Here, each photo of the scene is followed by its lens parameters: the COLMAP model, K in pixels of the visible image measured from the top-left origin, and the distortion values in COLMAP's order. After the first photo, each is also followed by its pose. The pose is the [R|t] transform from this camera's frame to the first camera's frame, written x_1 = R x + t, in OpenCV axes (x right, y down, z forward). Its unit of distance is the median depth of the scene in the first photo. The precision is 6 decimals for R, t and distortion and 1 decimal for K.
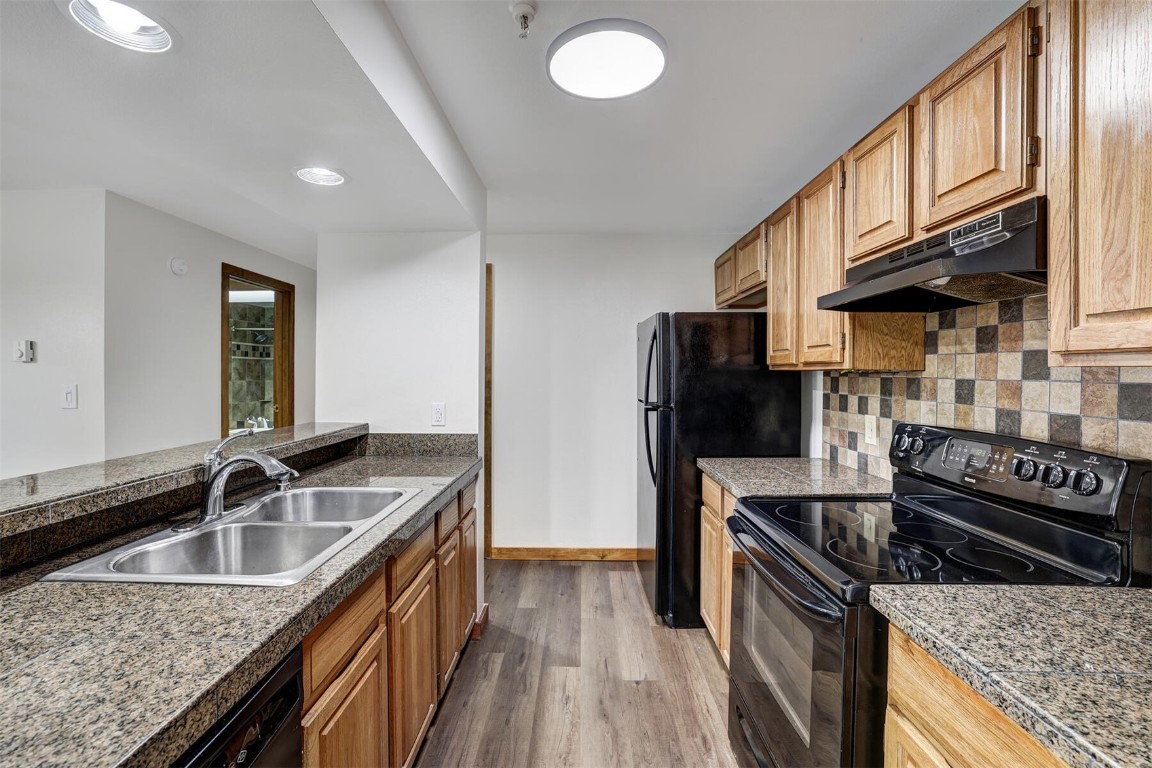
lens RADIAL K [[498.7, 0, 571.6], [0, 498.7, 379.9], [0, 0, 1]] dist [-0.039196, 0.012909]
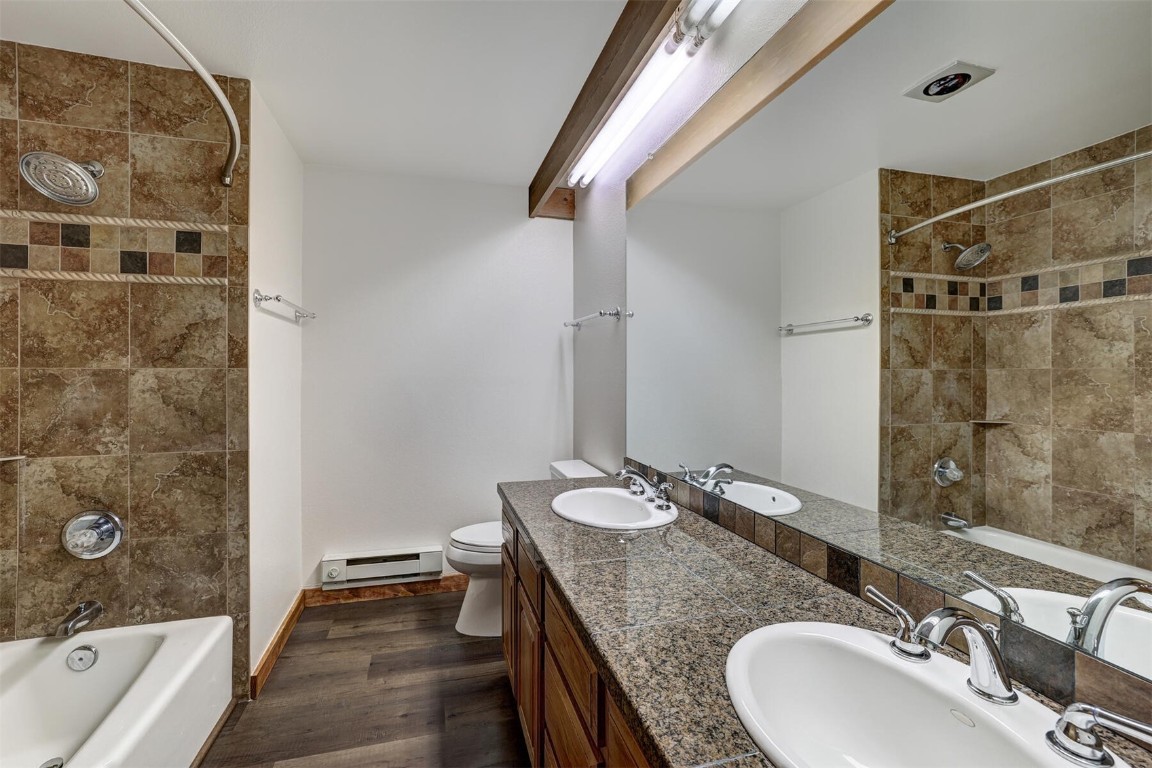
lens RADIAL K [[498.7, 0, 570.7], [0, 498.7, 376.2], [0, 0, 1]] dist [-0.039196, 0.012909]
pose [[0.272988, -0.002167, -0.962015, -0.353620], [-0.008572, 0.999952, -0.004685, 0.011019], [0.961979, 0.009525, 0.272956, 0.599634]]
